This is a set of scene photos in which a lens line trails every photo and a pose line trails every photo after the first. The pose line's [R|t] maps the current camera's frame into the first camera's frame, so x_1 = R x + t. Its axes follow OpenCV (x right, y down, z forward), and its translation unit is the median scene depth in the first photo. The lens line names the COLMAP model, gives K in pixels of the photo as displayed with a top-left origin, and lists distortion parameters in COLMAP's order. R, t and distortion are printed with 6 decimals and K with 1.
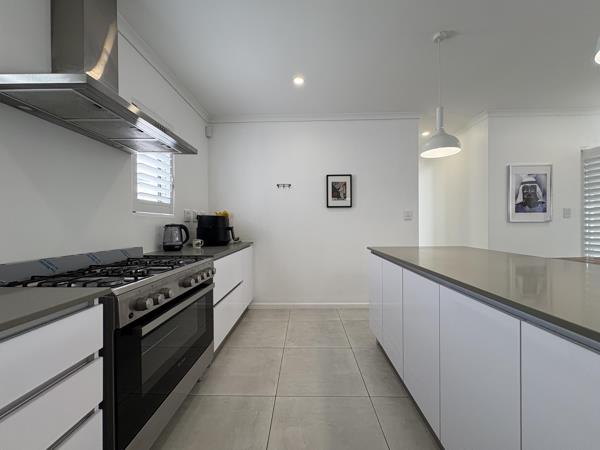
lens RADIAL K [[242.7, 0, 297.9], [0, 242.7, 223.2], [0, 0, 1]] dist [0.002720, 0.000027]
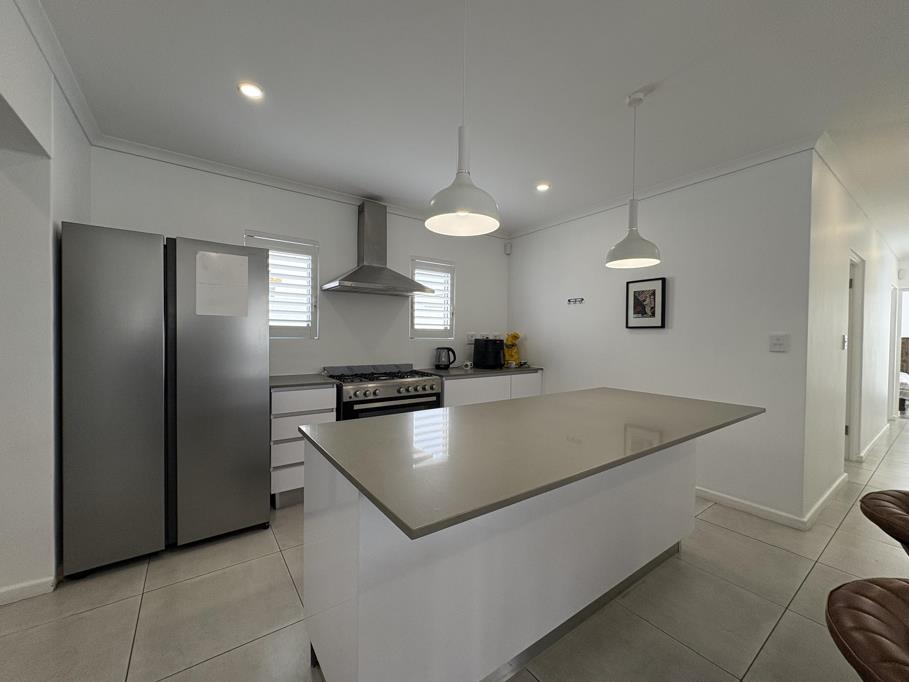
lens RADIAL K [[367.7, 0, 456.0], [0, 367.7, 342.5], [0, 0, 1]] dist [0.002720, 0.000027]
pose [[0.604591, 0.028823, -0.796015, 0.683529], [-0.010486, 0.999547, 0.028227, -0.049935], [0.796467, -0.008719, 0.604619, -0.036937]]
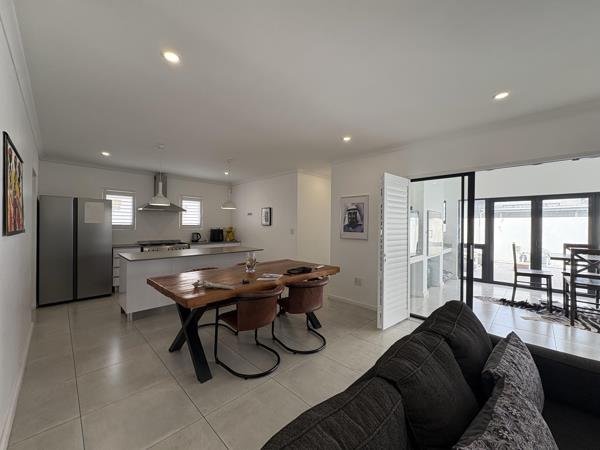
lens RADIAL K [[242.7, 0, 299.4], [0, 242.7, 223.7], [0, 0, 1]] dist [0.002720, 0.000027]
pose [[0.720812, 0.013323, -0.693002, 1.663129], [-0.010463, 0.999910, 0.008341, -0.097988], [0.693051, 0.001239, 0.720887, -0.156746]]
